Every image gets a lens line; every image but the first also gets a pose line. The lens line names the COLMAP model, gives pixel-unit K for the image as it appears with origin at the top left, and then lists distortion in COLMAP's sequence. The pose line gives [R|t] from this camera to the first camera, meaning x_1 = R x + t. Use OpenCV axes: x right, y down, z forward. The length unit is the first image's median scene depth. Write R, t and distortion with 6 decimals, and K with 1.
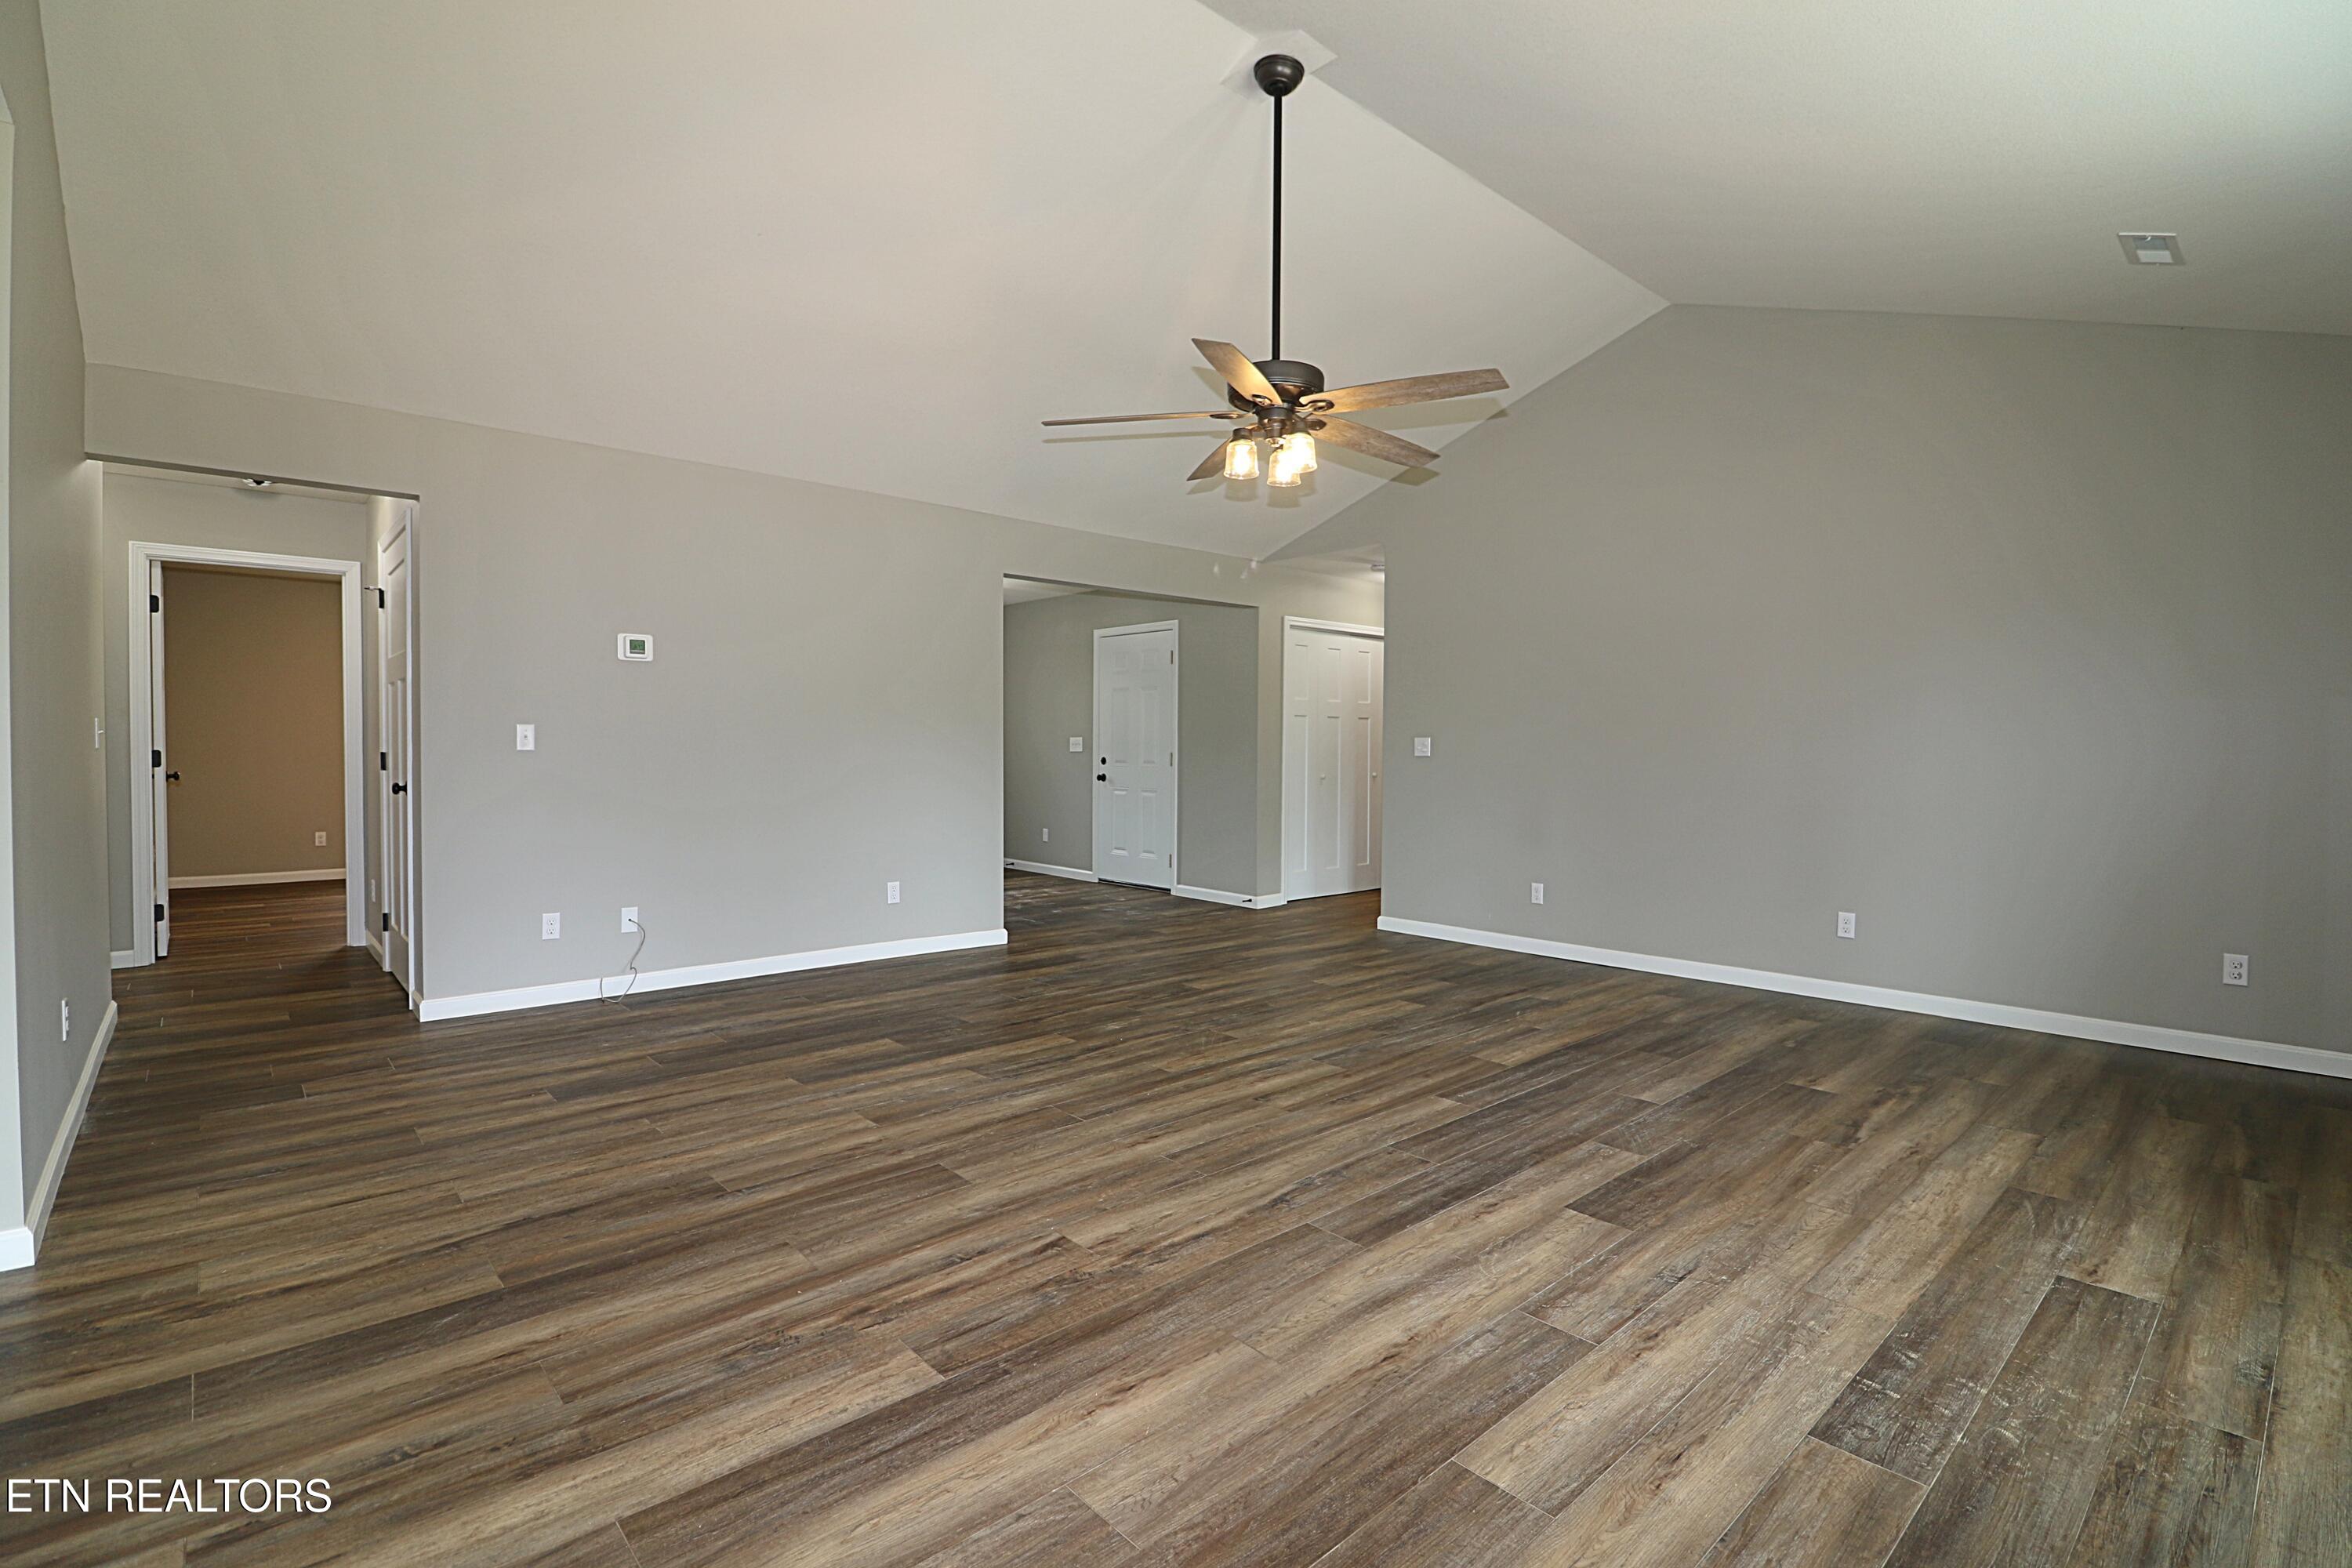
lens RADIAL K [[1075.2, 0, 1164.1], [0, 1075.2, 770.5], [0, 0, 1]] dist [-0.000140, -0.009948]
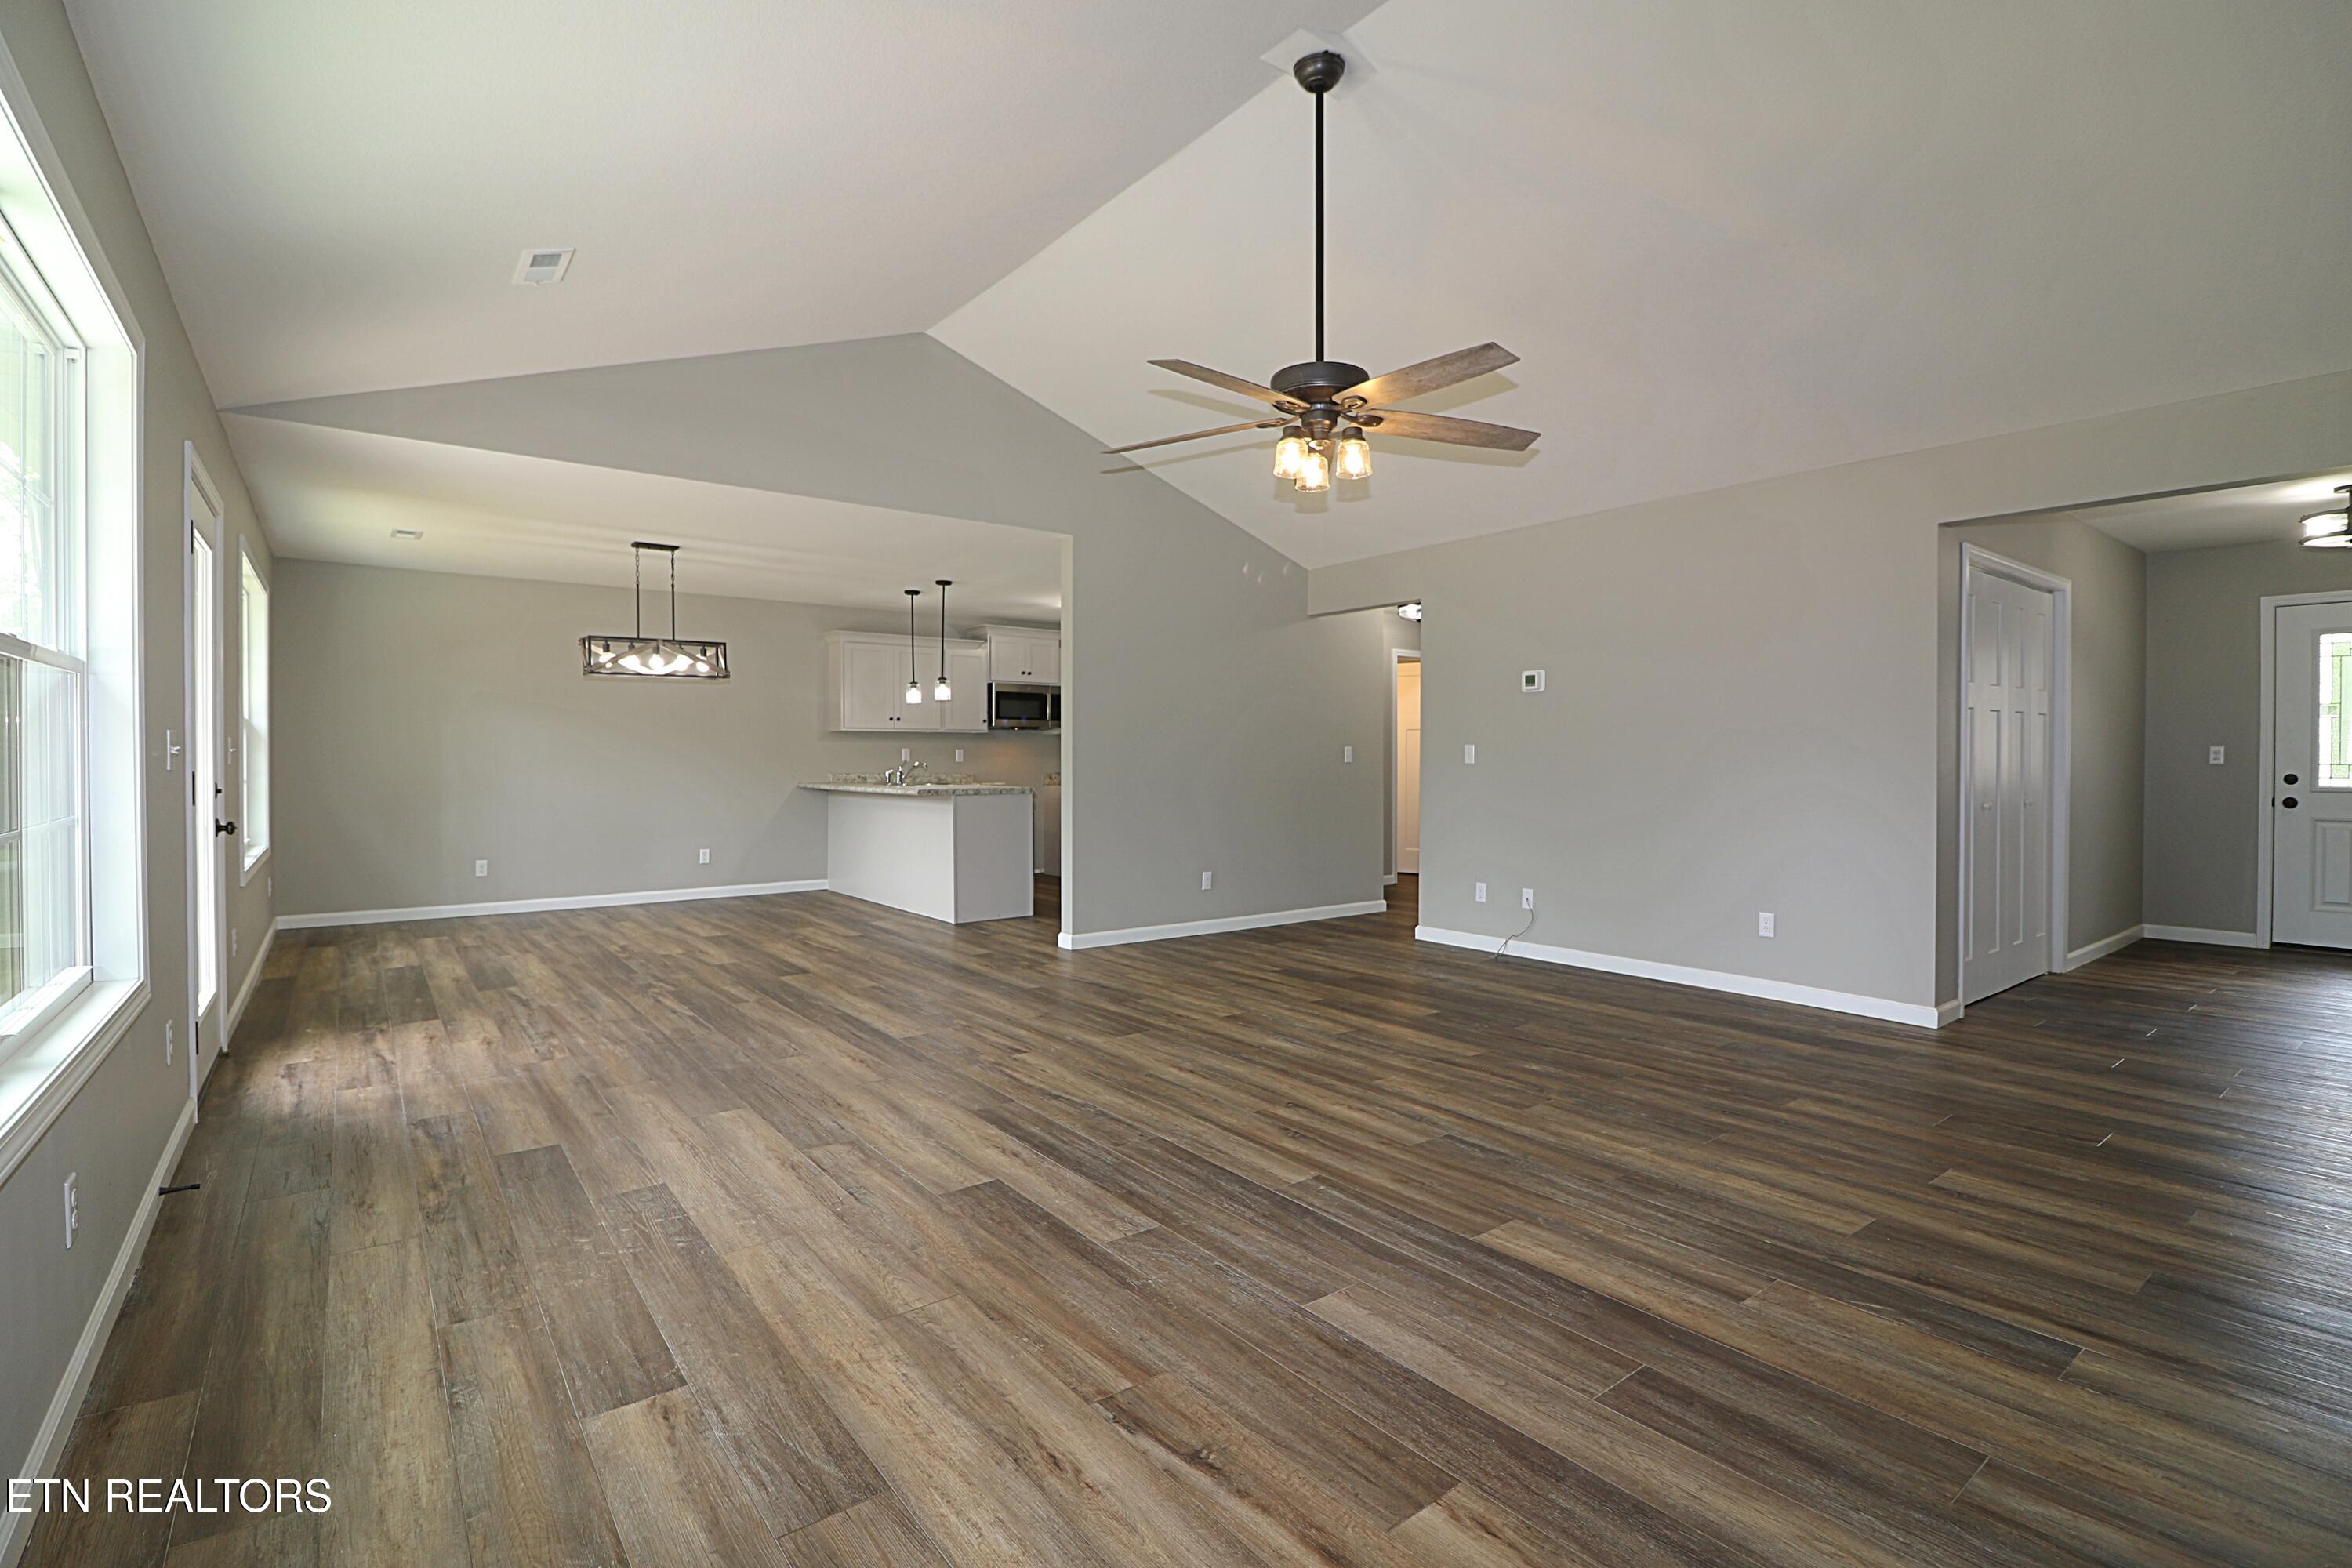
lens RADIAL K [[1075.2, 0, 1164.1], [0, 1075.2, 770.5], [0, 0, 1]] dist [-0.000140, -0.009948]
pose [[-0.082318, 0.002149, -0.996604, 1.253106], [-0.024675, 0.999687, 0.004194, -0.007172], [0.996301, 0.024936, -0.082239, 1.094110]]
